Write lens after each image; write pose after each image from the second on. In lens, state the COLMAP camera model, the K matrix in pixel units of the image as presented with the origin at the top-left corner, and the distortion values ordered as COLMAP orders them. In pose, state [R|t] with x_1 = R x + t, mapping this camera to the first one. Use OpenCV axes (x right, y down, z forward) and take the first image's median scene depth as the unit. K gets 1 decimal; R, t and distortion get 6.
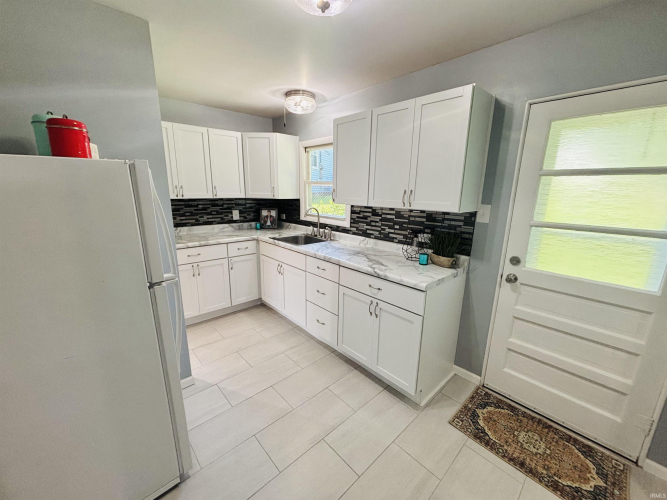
lens RADIAL K [[269.0, 0, 333.1], [0, 269.0, 248.2], [0, 0, 1]] dist [0.009108, -0.000255]
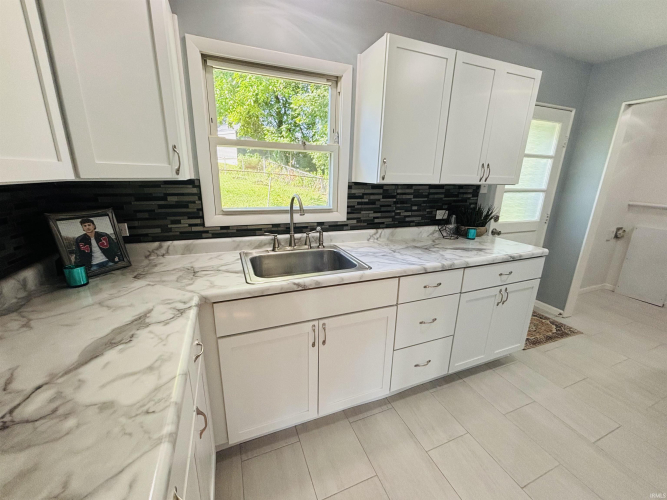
lens RADIAL K [[269.0, 0, 333.1], [0, 269.0, 248.2], [0, 0, 1]] dist [0.009108, -0.000255]
pose [[0.353078, -0.253482, 0.900602, -0.569957], [0.188511, 0.962131, 0.196895, -0.150405], [-0.916406, 0.100254, 0.387491, 0.795510]]
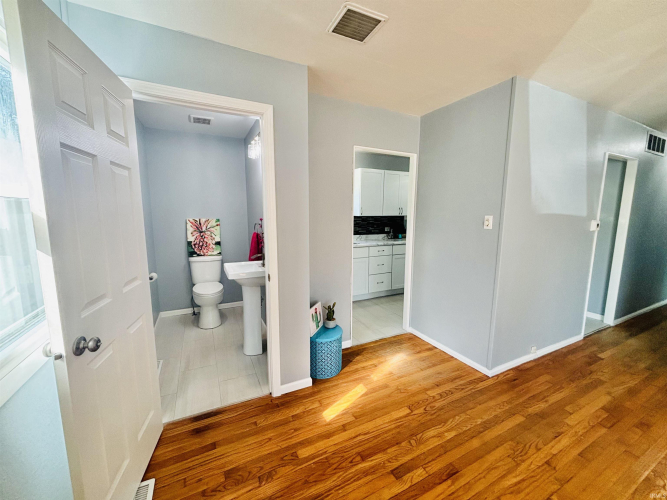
lens RADIAL K [[269.0, 0, 333.1], [0, 269.0, 248.2], [0, 0, 1]] dist [0.009108, -0.000255]
pose [[0.276321, -0.144218, 0.950183, -1.539851], [0.210419, 0.973768, 0.086606, -0.138657], [-0.937748, 0.176005, 0.299419, 0.626303]]
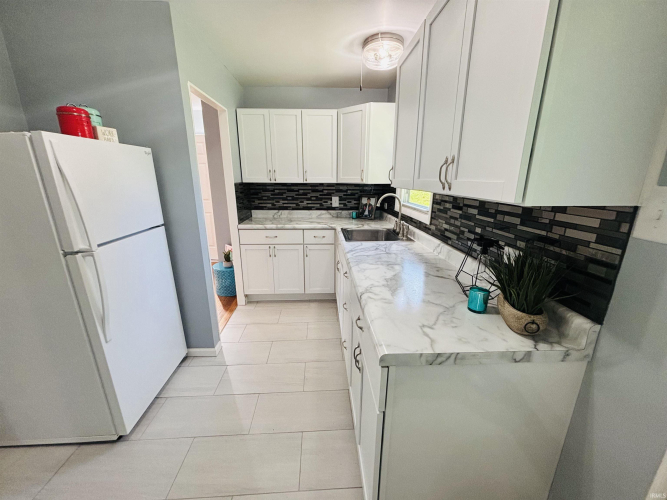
lens RADIAL K [[266.8, 0, 333.5], [0, 266.8, 250.0], [0, 0, 1]] dist [0.009280, -0.000137]
pose [[0.773500, 0.151766, -0.615358, 0.304826], [-0.127346, 0.988322, 0.083677, -0.040820], [0.620871, 0.013639, 0.783794, 0.328150]]
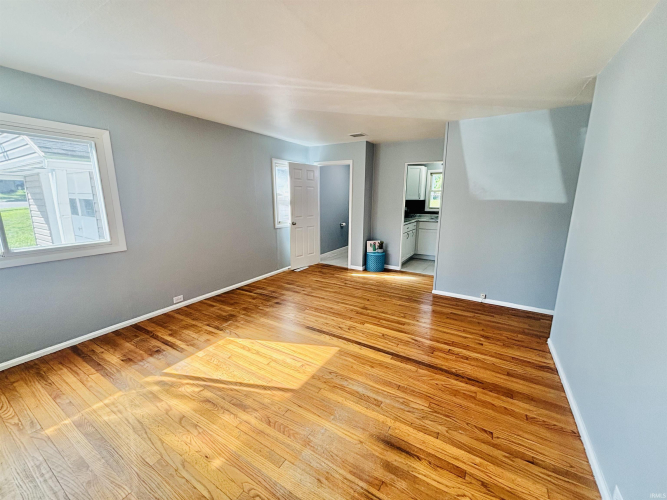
lens RADIAL K [[269.0, 0, 333.1], [0, 269.0, 248.2], [0, 0, 1]] dist [0.009108, -0.000255]
pose [[0.960979, -0.073452, 0.266693, -1.564540], [0.078868, 0.996838, -0.009642, 0.149837], [-0.265142, 0.030300, 0.963733, -0.790901]]
